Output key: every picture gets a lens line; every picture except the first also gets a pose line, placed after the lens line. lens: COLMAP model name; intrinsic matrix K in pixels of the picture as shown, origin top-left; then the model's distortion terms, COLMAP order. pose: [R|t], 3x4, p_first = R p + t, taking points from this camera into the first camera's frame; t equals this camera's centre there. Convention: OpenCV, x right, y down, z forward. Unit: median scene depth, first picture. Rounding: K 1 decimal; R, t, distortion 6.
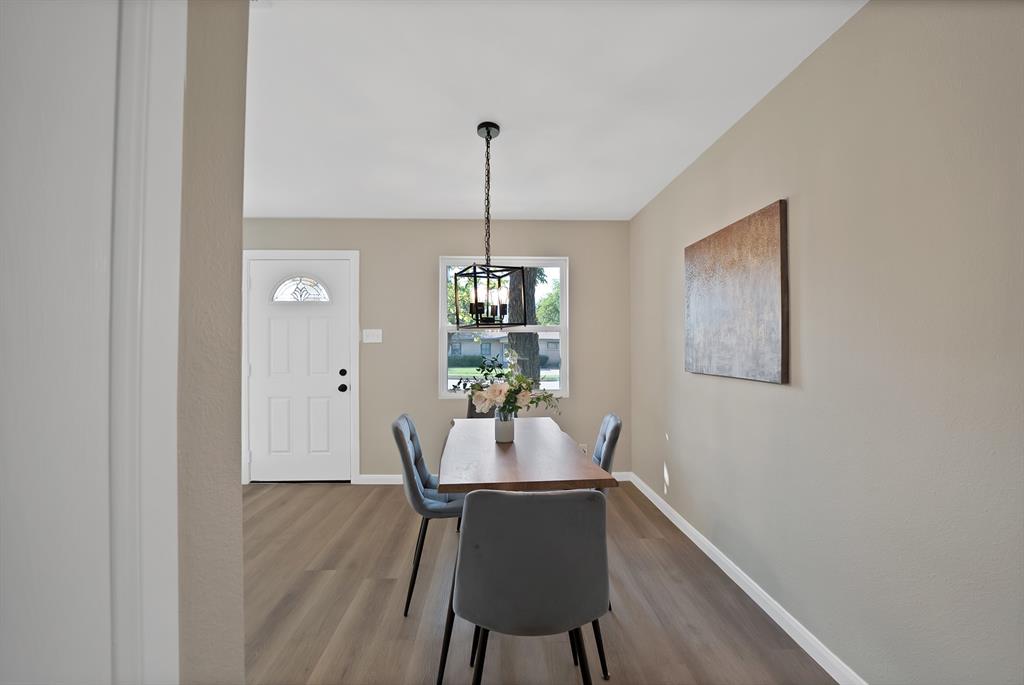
lens RADIAL K [[382.4, 0, 511.8], [0, 382.4, 345.8], [0, 0, 1]] dist [-0.000072, 0.000065]
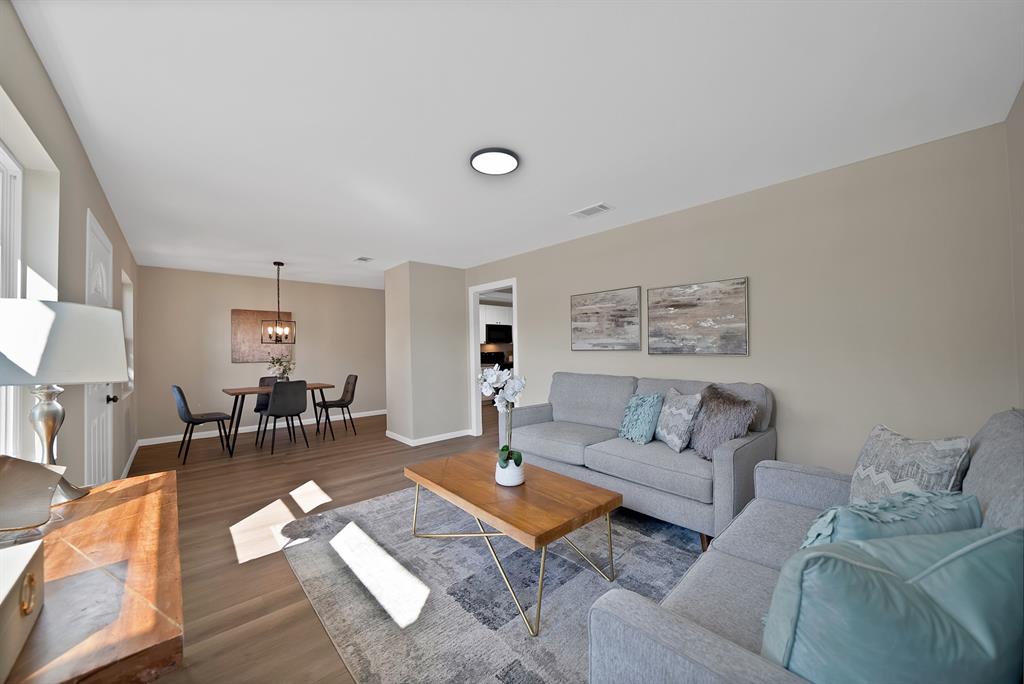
lens RADIAL K [[365.4, 0, 508.5], [0, 365.4, 340.6], [0, 0, 1]] dist [-0.012219, 0.000030]
pose [[-0.646059, 0.025870, 0.762849, -2.539752], [0.006488, 0.999575, -0.028403, 0.007970], [-0.763260, -0.013401, -0.645952, 1.259303]]
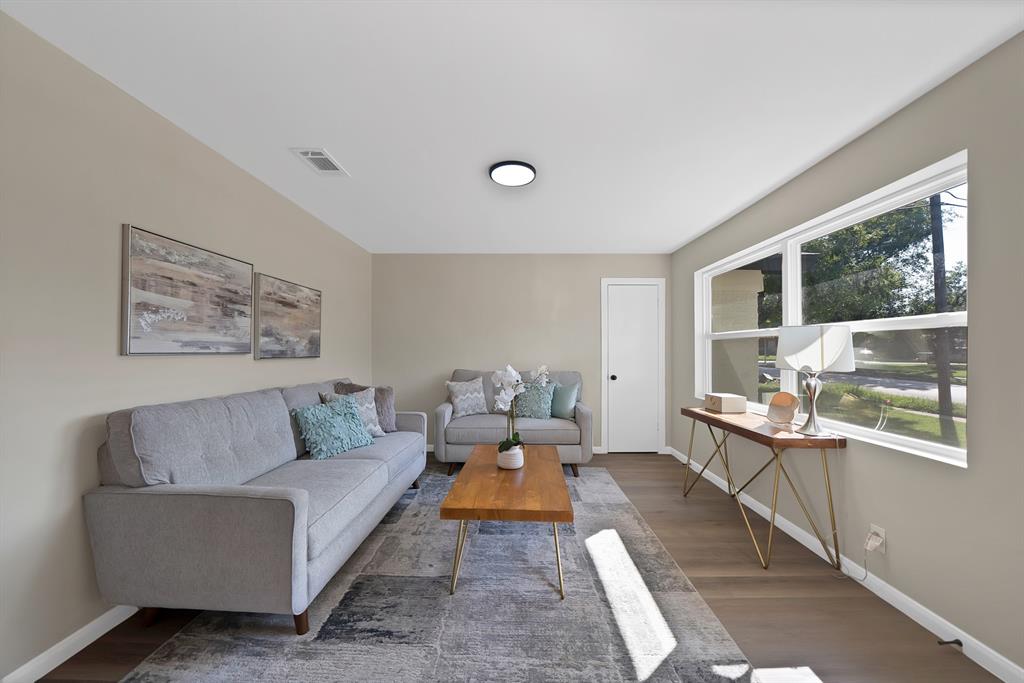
lens RADIAL K [[373.7, 0, 509.2], [0, 373.7, 344.7], [0, 0, 1]] dist [-0.011982, 0.000191]
pose [[-0.075778, -0.014158, -0.997024, -0.677299], [0.003671, 0.999888, -0.014477, 0.001096], [0.997118, -0.004757, -0.075717, 0.716741]]
